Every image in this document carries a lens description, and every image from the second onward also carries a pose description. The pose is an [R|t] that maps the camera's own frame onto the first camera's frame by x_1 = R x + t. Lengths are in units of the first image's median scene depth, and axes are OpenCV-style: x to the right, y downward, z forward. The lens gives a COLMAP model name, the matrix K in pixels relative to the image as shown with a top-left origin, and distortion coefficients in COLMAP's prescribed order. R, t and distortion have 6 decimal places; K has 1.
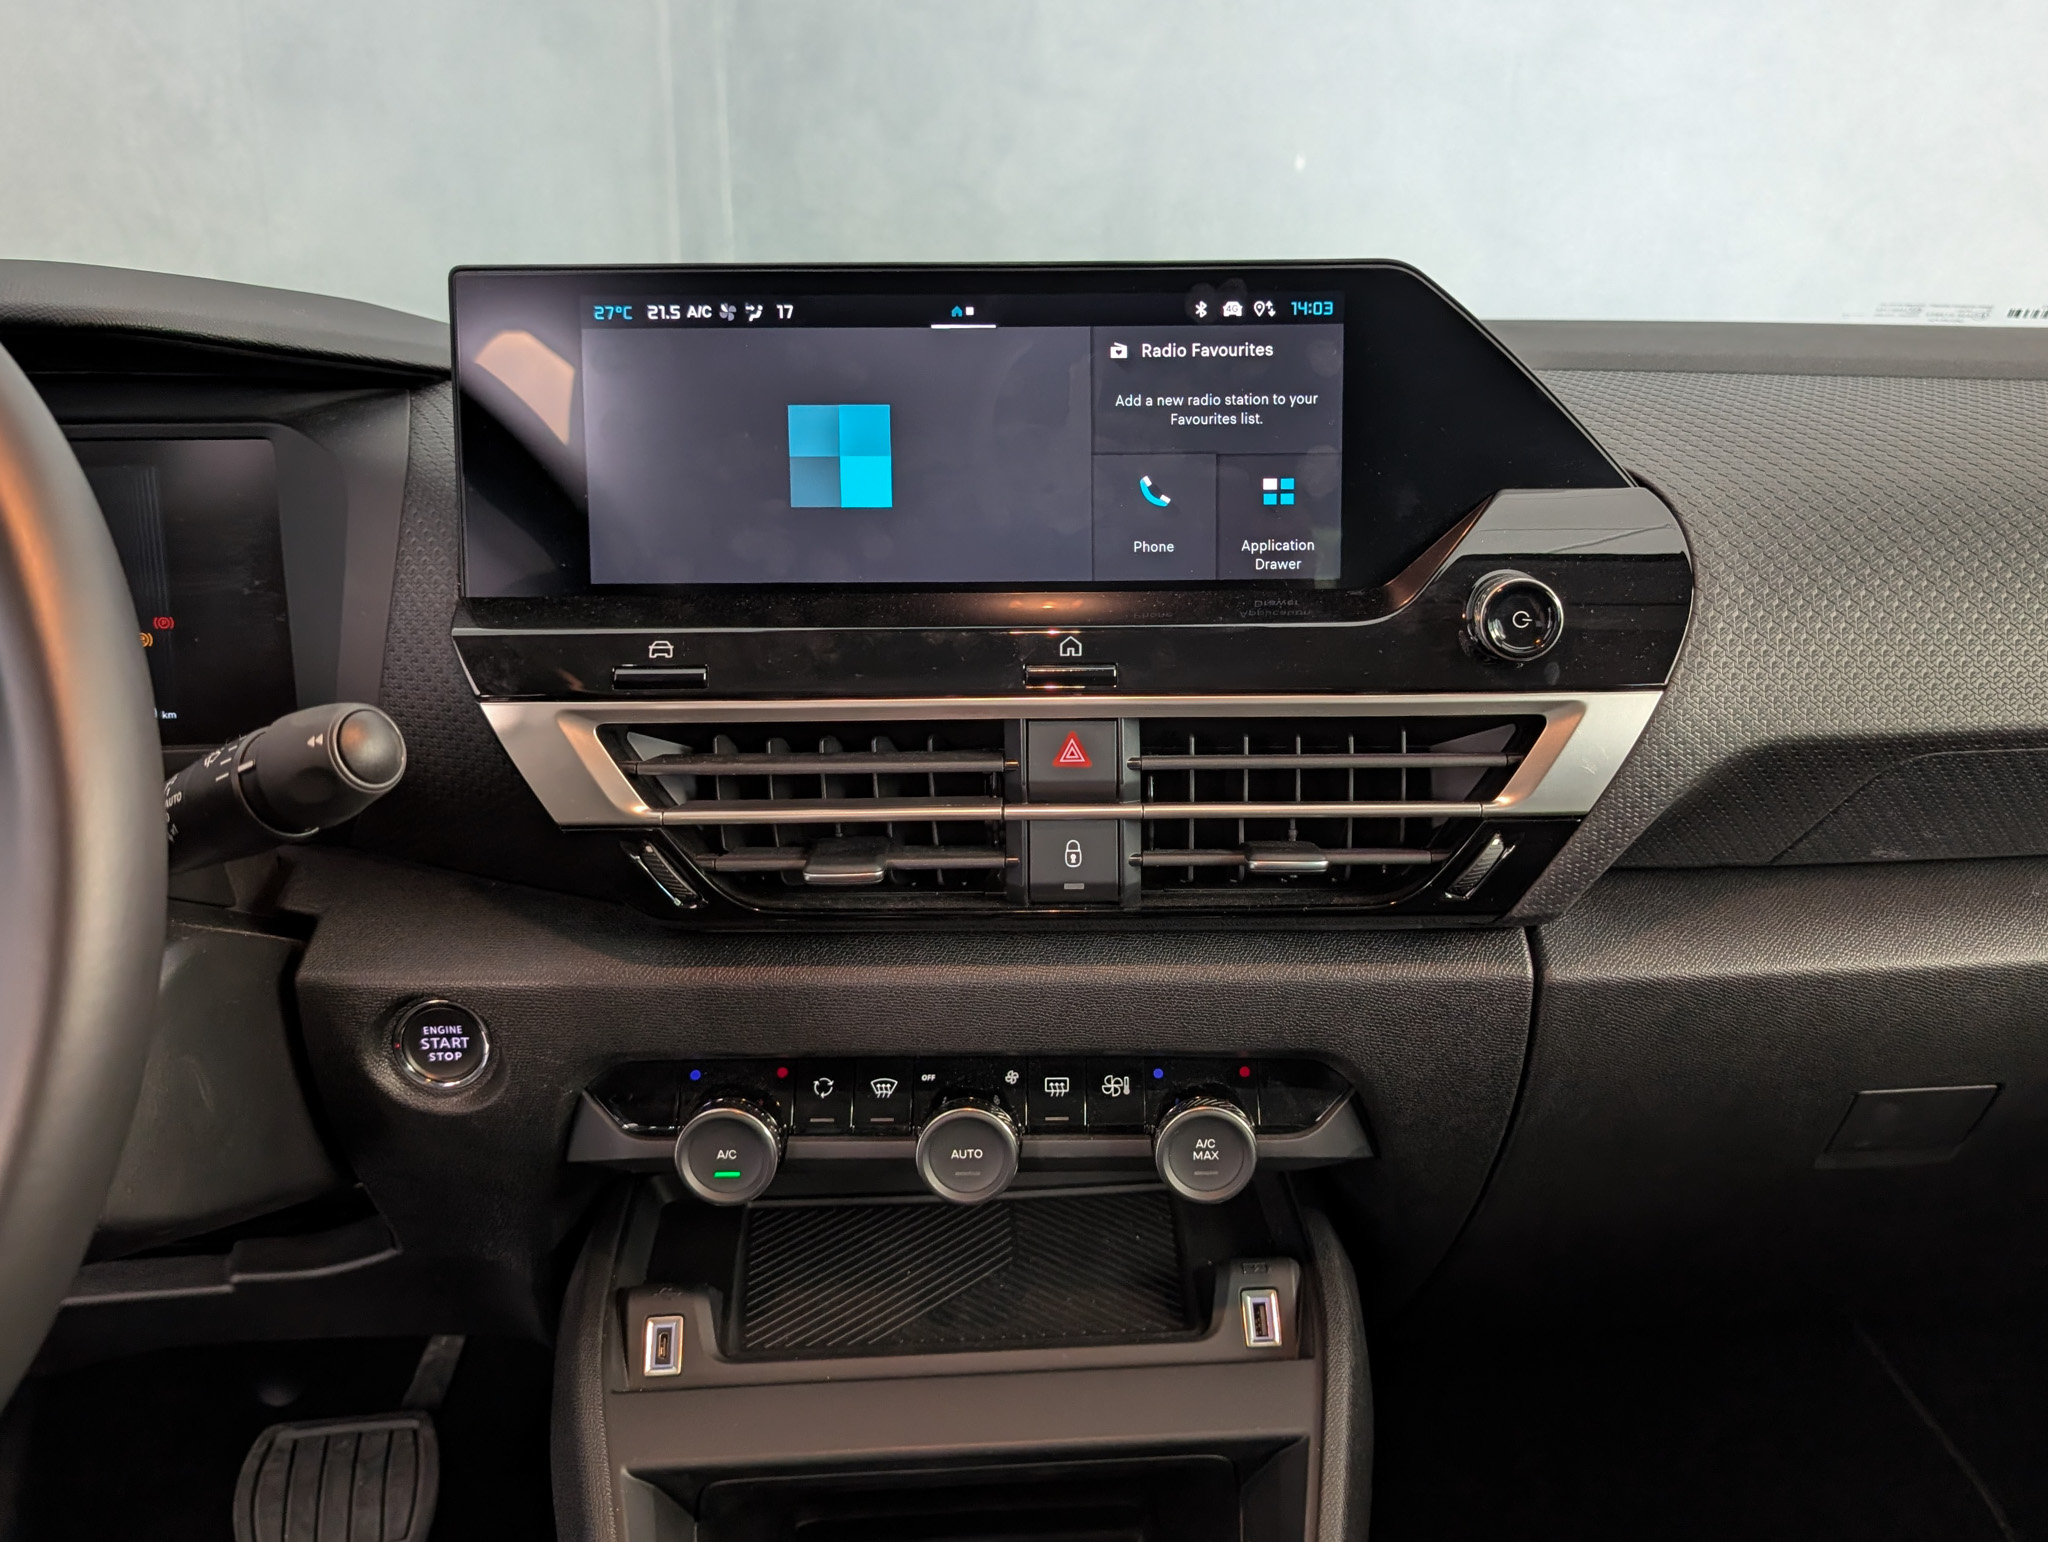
lens RADIAL K [[1829.6, 0, 1084.5], [0, 1829.6, 706.9], [0, 0, 1]] dist [0.055377, -0.145920]
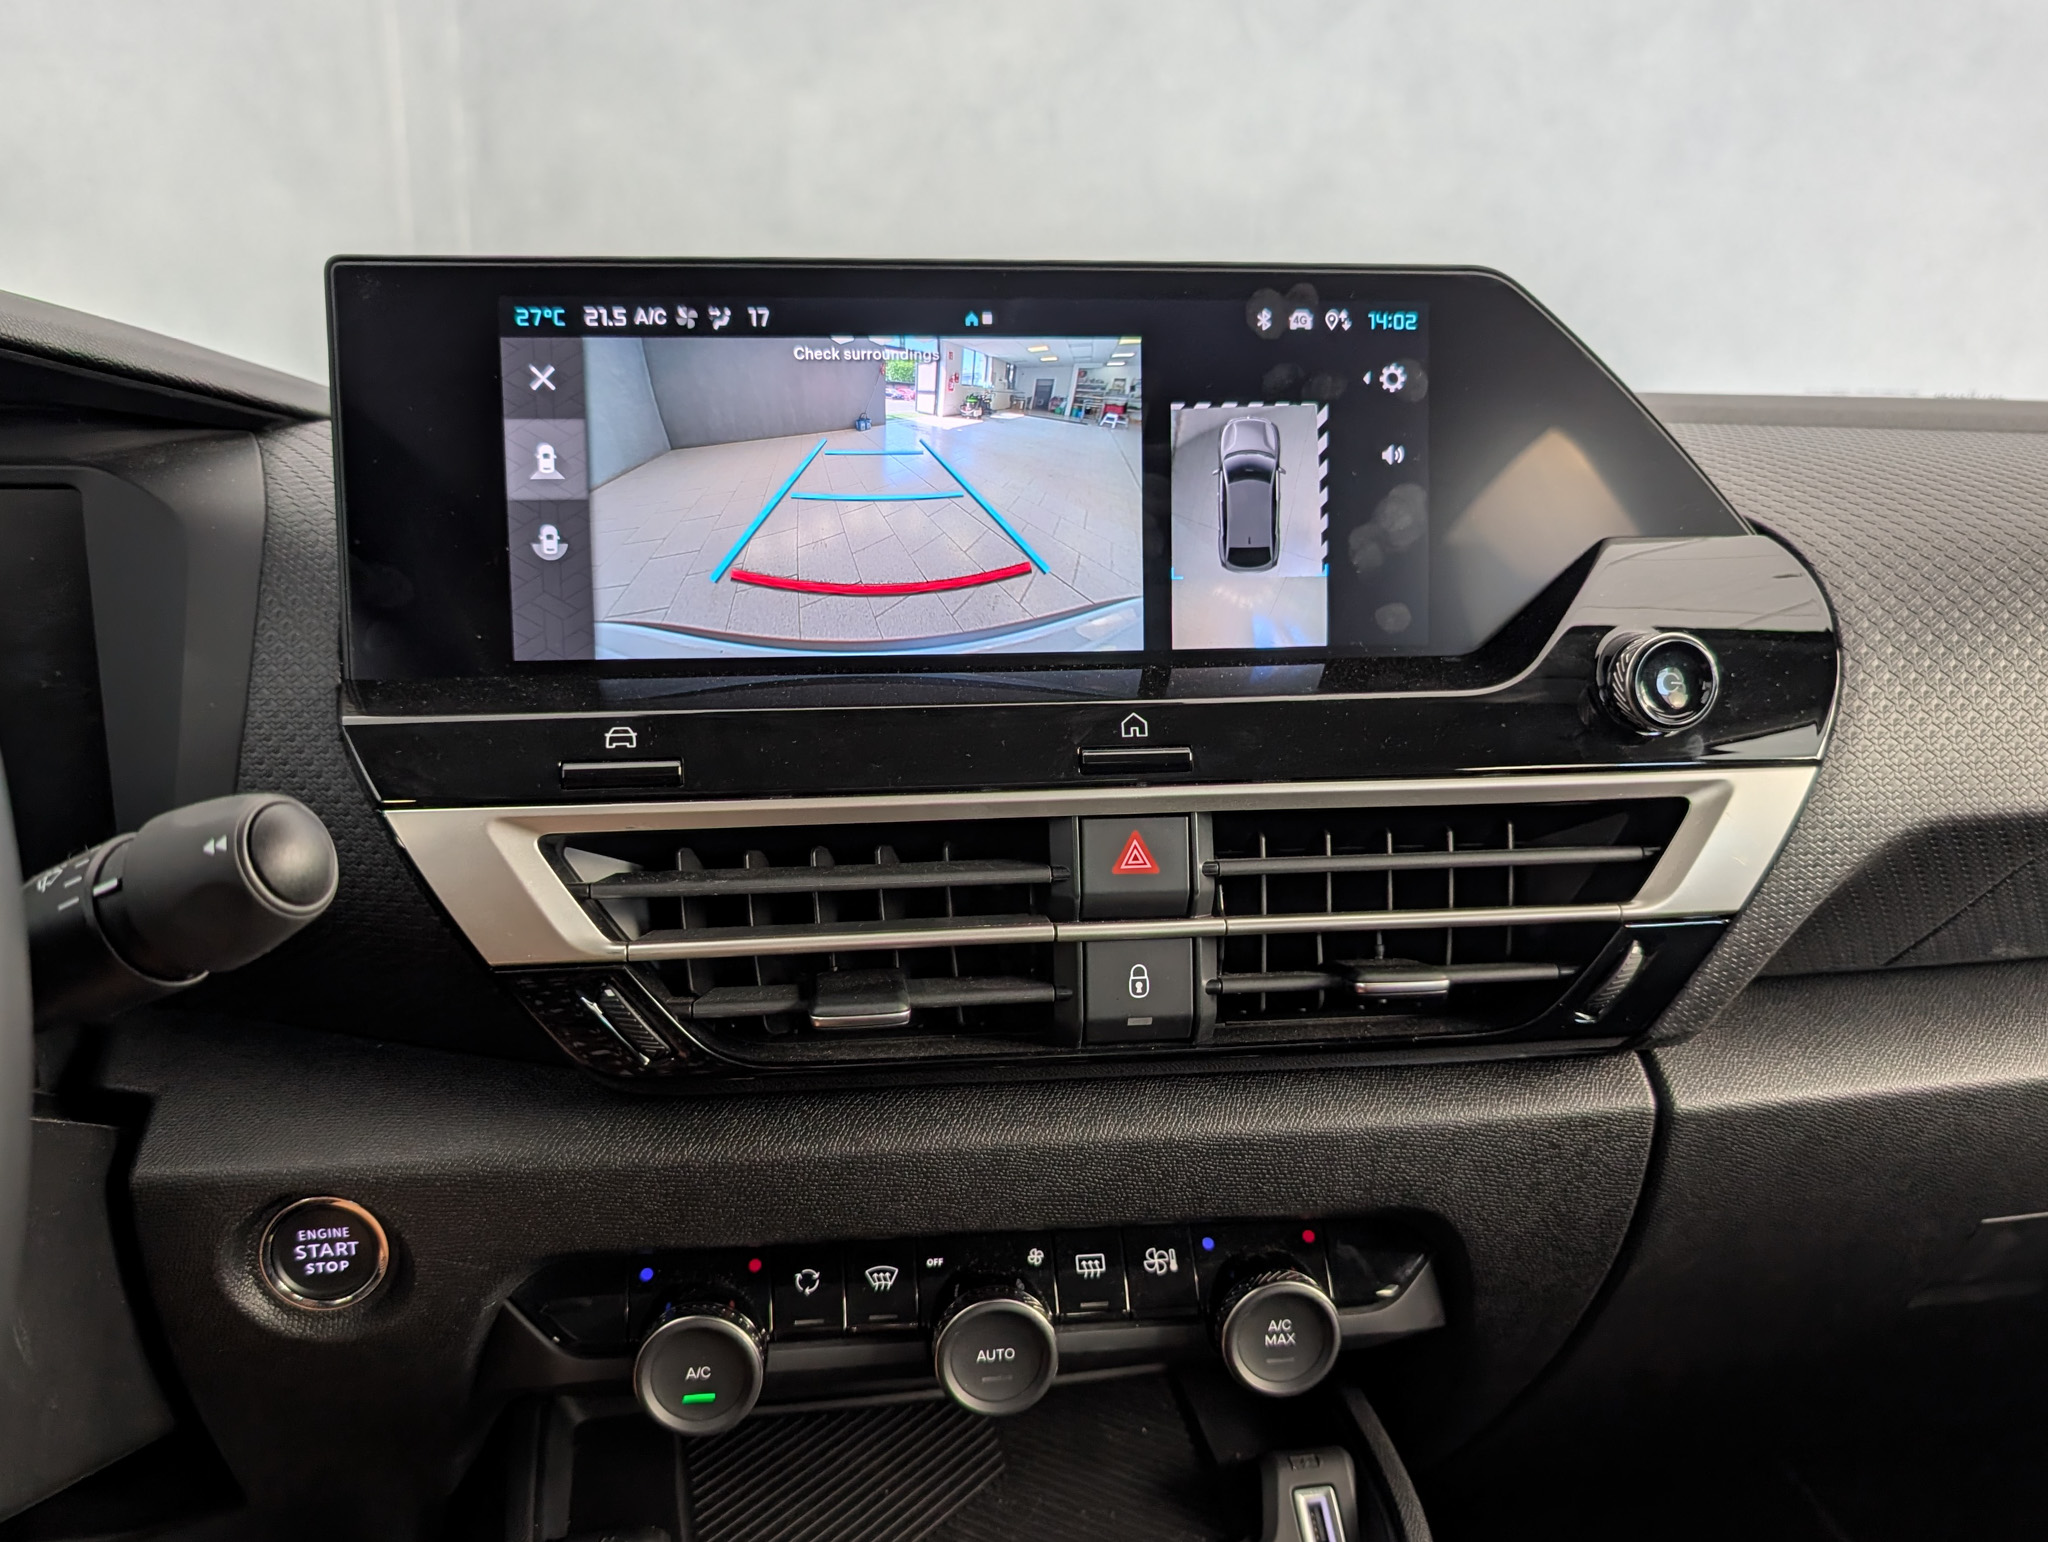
lens RADIAL K [[1759.9, 0, 1014.0], [0, 1759.9, 831.0], [0, 0, 1]] dist [-0.000689, -0.005253]
pose [[0.992478, -0.023493, 0.120150, -0.148940], [0.025373, 0.999578, -0.014141, 0.022667], [-0.119767, 0.017083, 0.992655, 0.224895]]
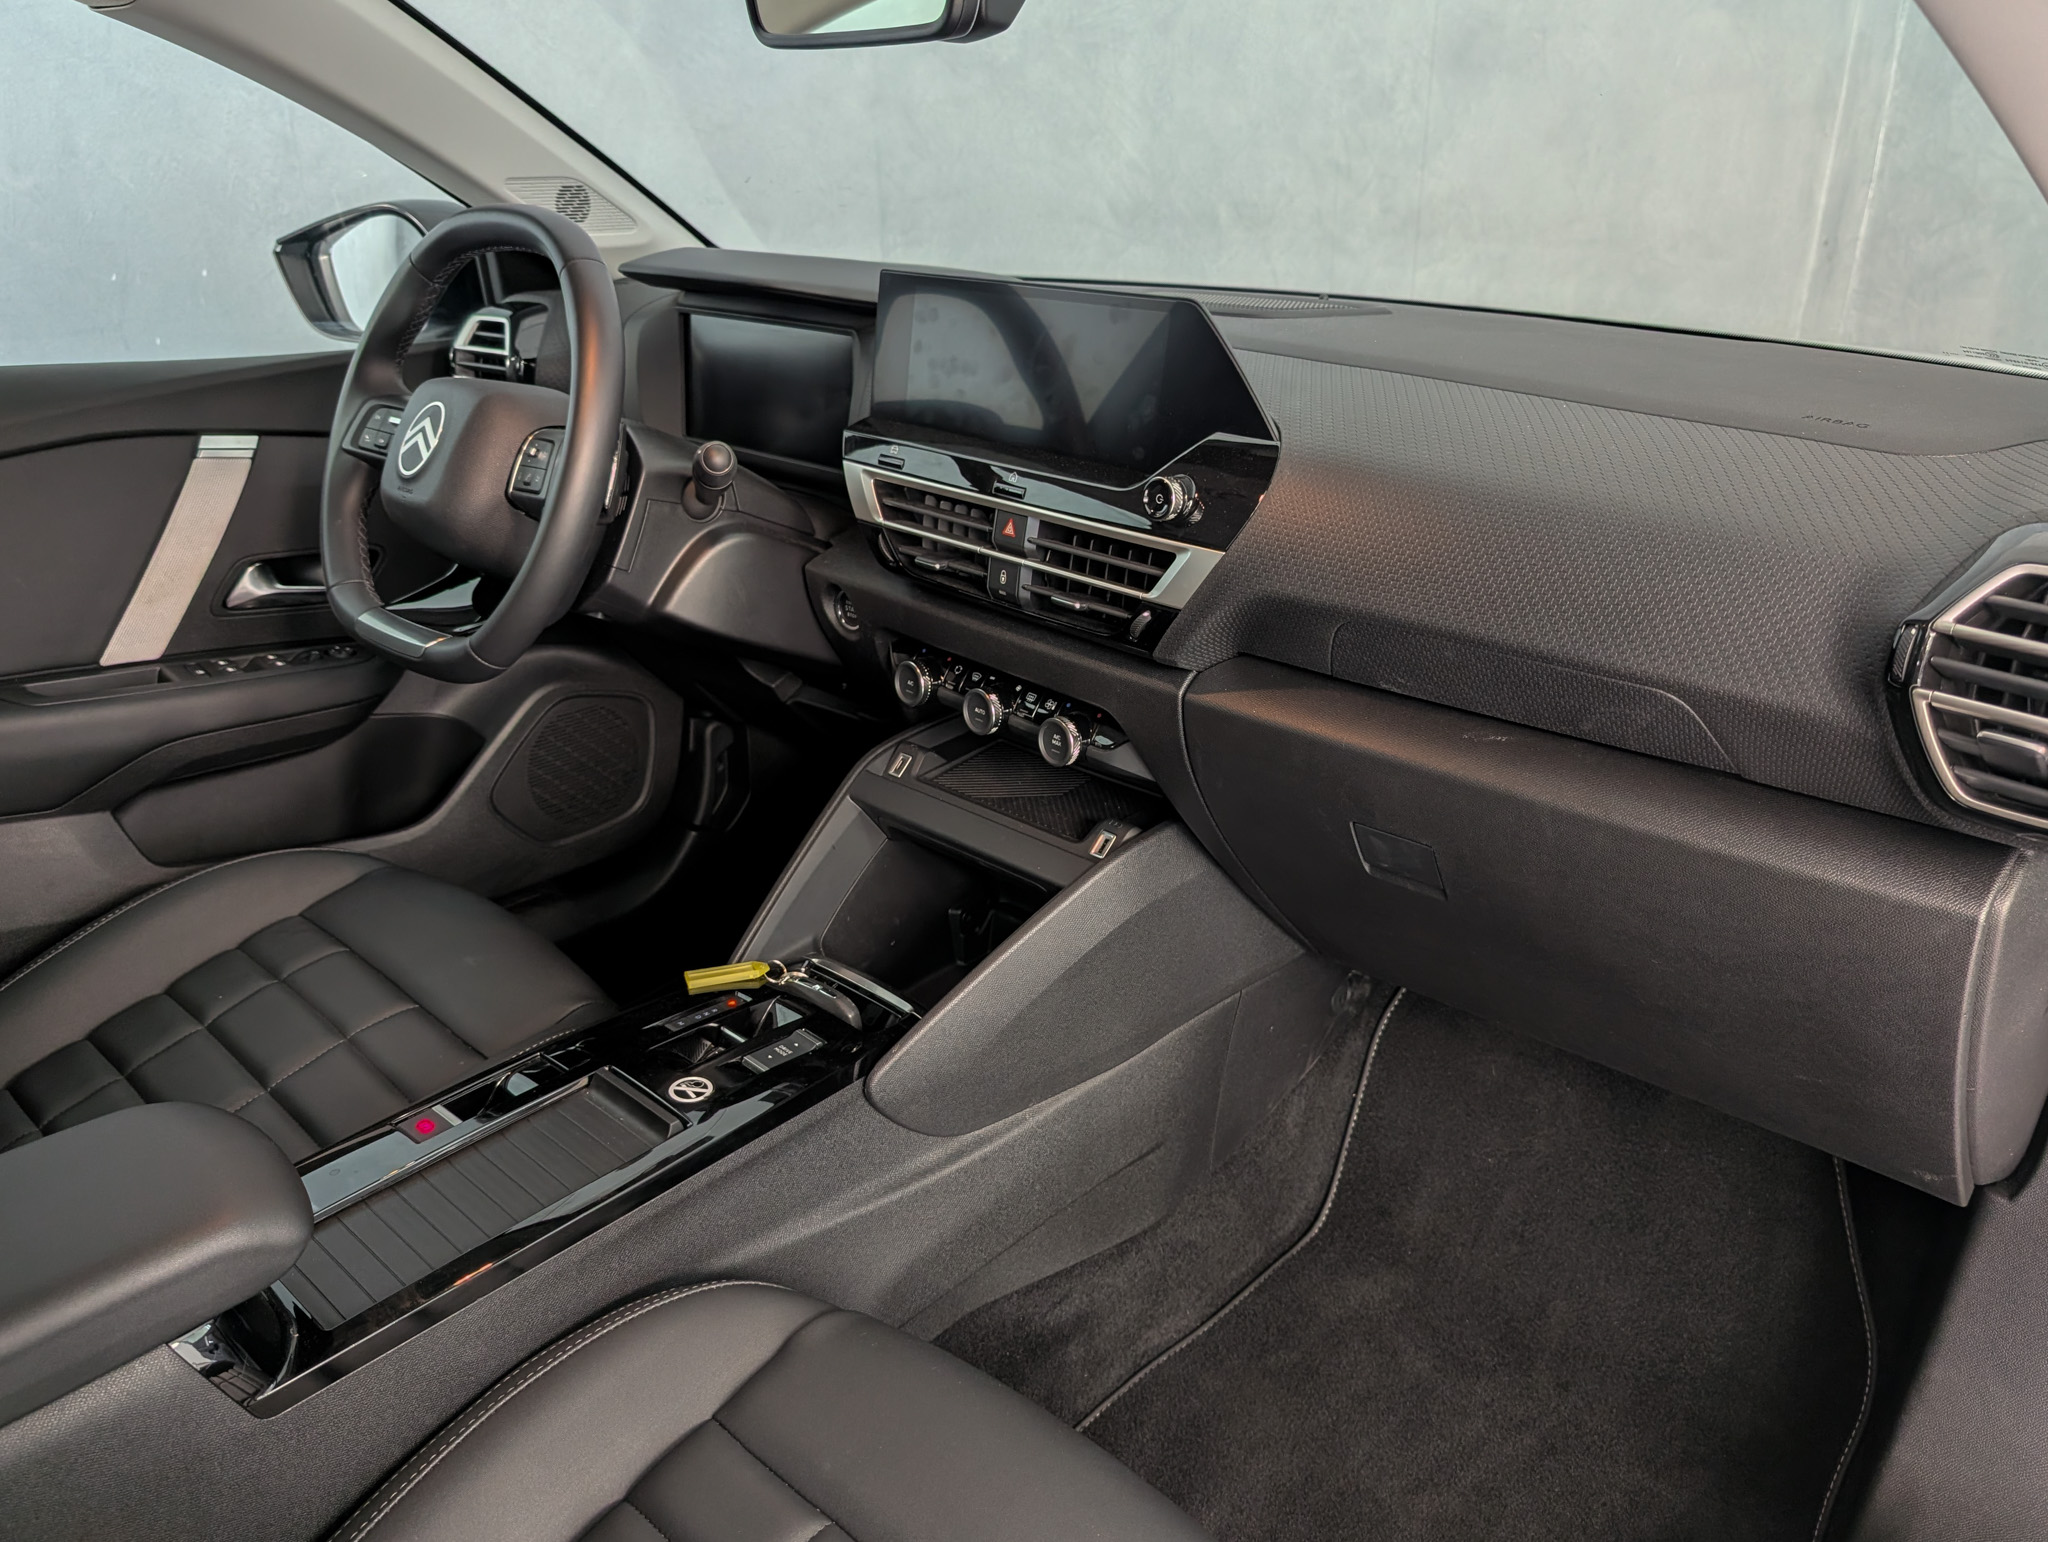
lens RADIAL K [[1496.6, 0, 1017.6], [0, 1496.6, 771.4], [0, 0, 1]] dist [0.024156, -0.043489]
pose [[0.663976, 0.291842, -0.688450, 1.223814], [-0.184068, 0.956152, 0.227799, -0.098370], [0.724745, -0.024531, 0.688581, -0.178464]]
